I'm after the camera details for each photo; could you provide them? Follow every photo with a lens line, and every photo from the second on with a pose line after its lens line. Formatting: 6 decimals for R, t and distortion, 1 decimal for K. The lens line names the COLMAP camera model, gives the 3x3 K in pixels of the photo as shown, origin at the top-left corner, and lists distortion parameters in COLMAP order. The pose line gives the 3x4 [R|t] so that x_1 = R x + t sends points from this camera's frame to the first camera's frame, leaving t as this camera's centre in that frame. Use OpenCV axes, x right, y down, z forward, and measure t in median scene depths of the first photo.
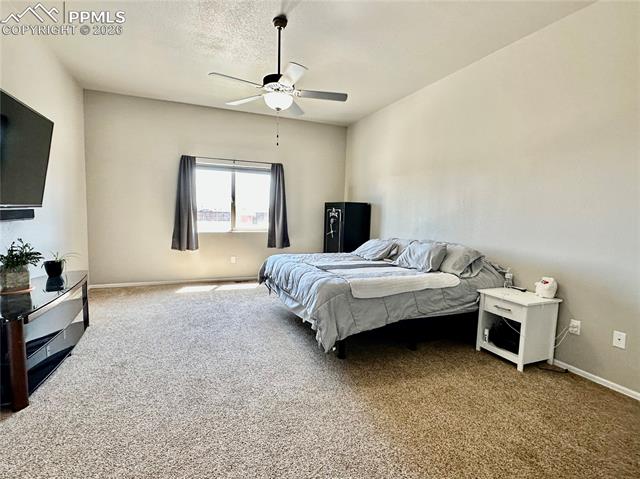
lens RADIAL K [[316.2, 0, 320.0], [0, 316.2, 239.5], [0, 0, 1]] dist [0.001517, -0.000219]
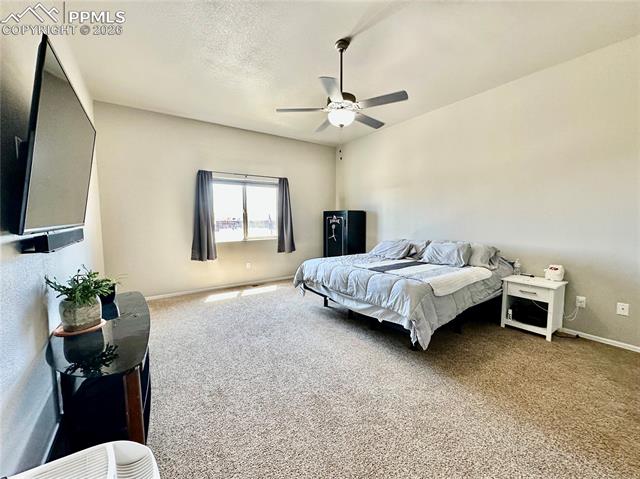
lens RADIAL K [[251.3, 0, 320.0], [0, 251.3, 239.5], [0, 0, 1]] dist [-0.000411, 0.000477]
pose [[0.977357, -0.050787, 0.205410, -0.346613], [0.050946, 0.998691, 0.004515, -0.030656], [-0.205370, 0.006052, 0.978666, 0.160415]]
